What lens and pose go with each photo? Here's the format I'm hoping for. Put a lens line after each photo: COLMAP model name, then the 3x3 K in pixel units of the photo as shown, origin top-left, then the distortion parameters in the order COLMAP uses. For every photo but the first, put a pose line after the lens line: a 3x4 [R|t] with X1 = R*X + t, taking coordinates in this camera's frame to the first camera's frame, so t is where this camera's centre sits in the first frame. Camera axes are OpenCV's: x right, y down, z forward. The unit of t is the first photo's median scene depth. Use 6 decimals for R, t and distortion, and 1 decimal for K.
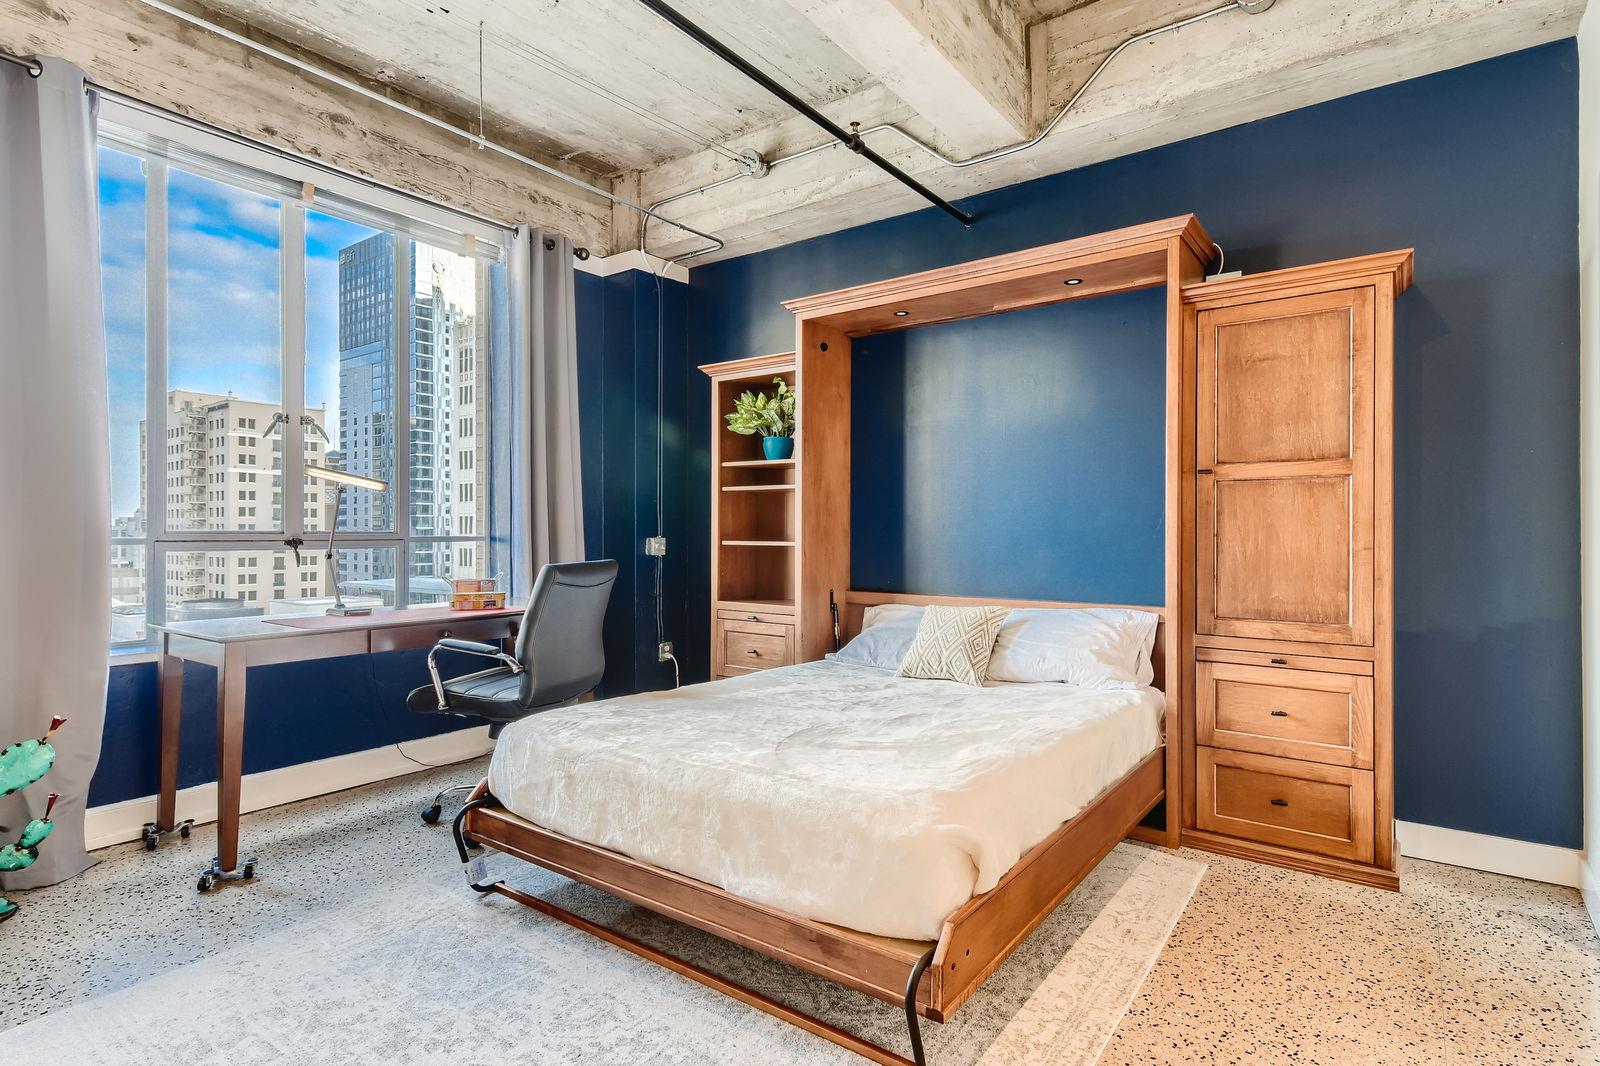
lens RADIAL K [[808.7, 0, 795.7], [0, 808.7, 537.1], [0, 0, 1]] dist [0.011182, -0.005464]
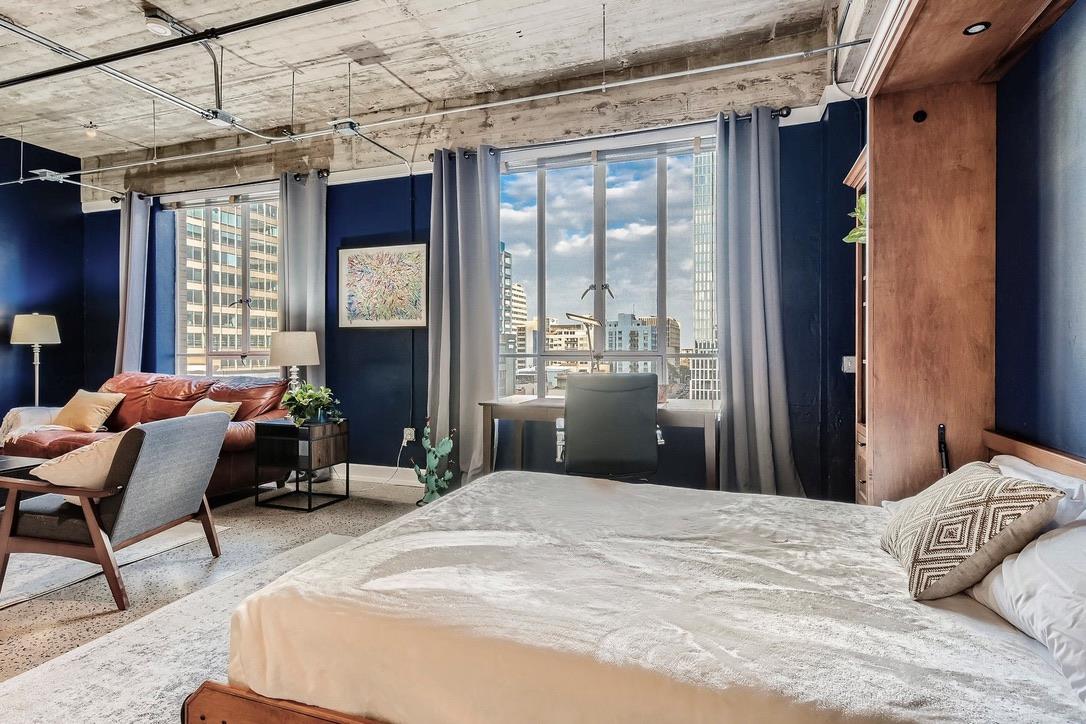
lens RADIAL K [[548.9, 0, 552.4], [0, 548.9, 355.5], [0, 0, 1]] dist [0.011182, -0.005464]
pose [[0.302679, 0.007423, -0.953064, 0.487567], [-0.003375, 0.999972, 0.006717, -0.003805], [0.953087, 0.001184, 0.302695, 0.546684]]
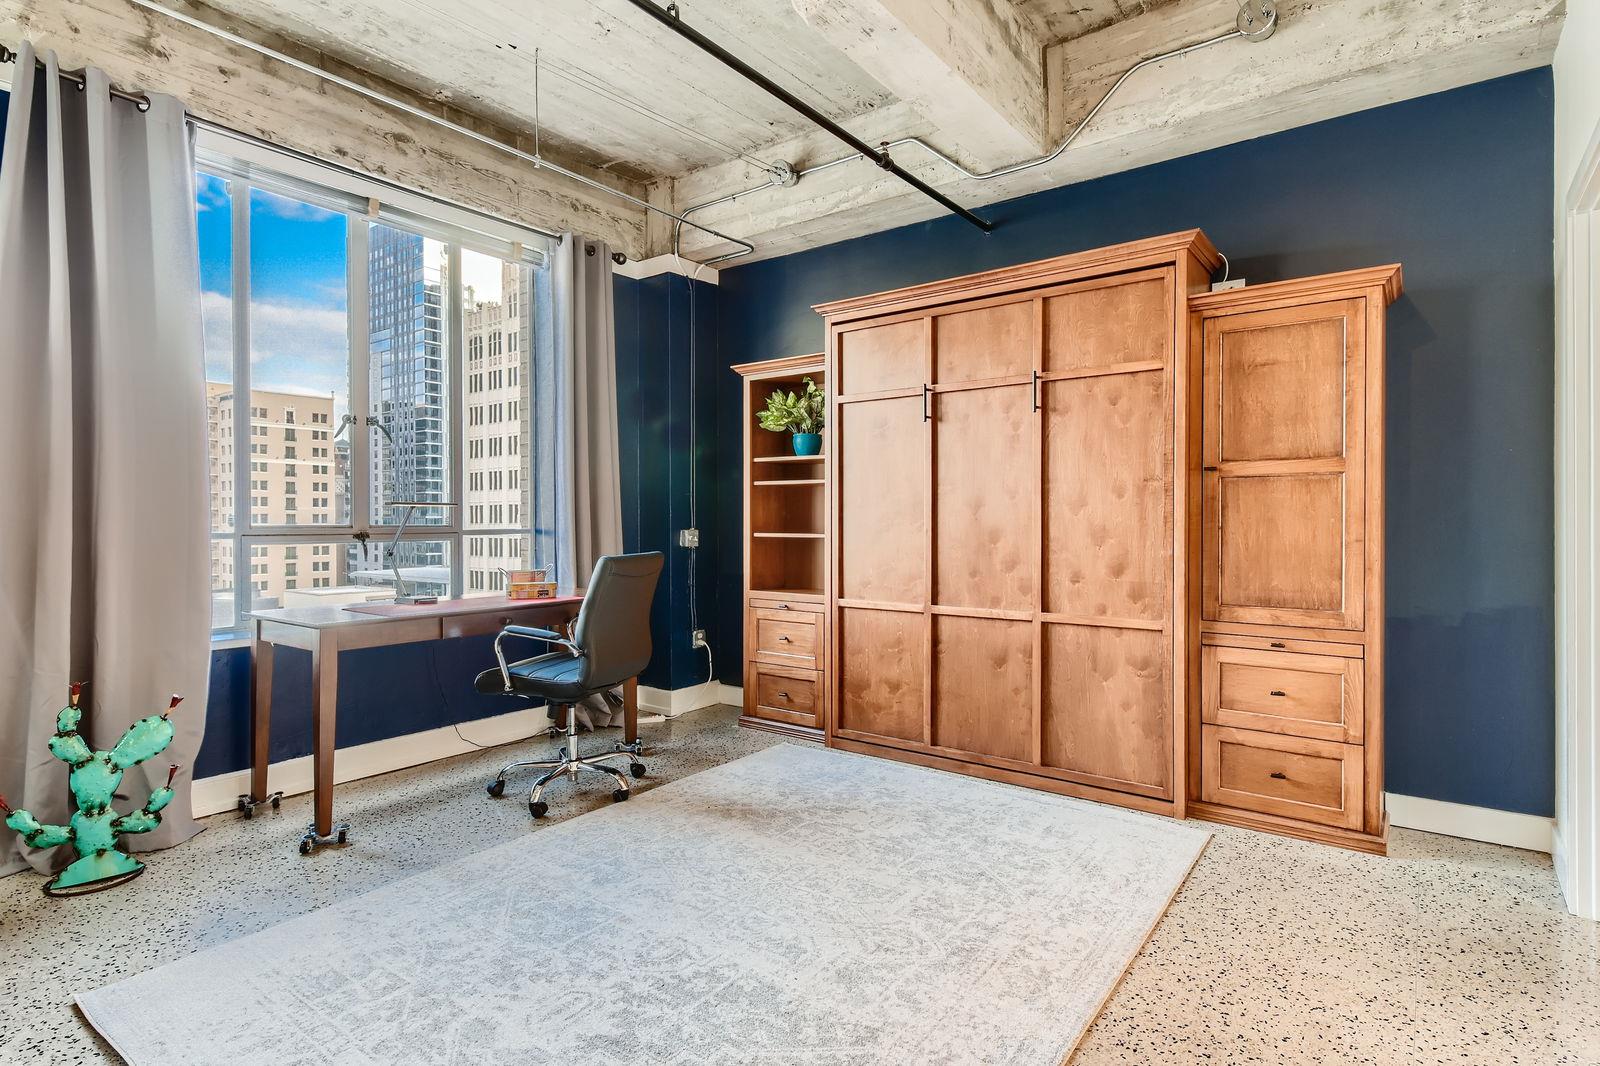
lens RADIAL K [[835.3, 0, 808.4], [0, 835.3, 527.0], [0, 0, 1]] dist [0.006473, -0.005462]
pose [[0.999918, -0.000601, 0.012814, -0.042561], [0.000560, 0.999995, 0.003246, -0.007962], [-0.012815, -0.003239, 0.999913, -0.103696]]
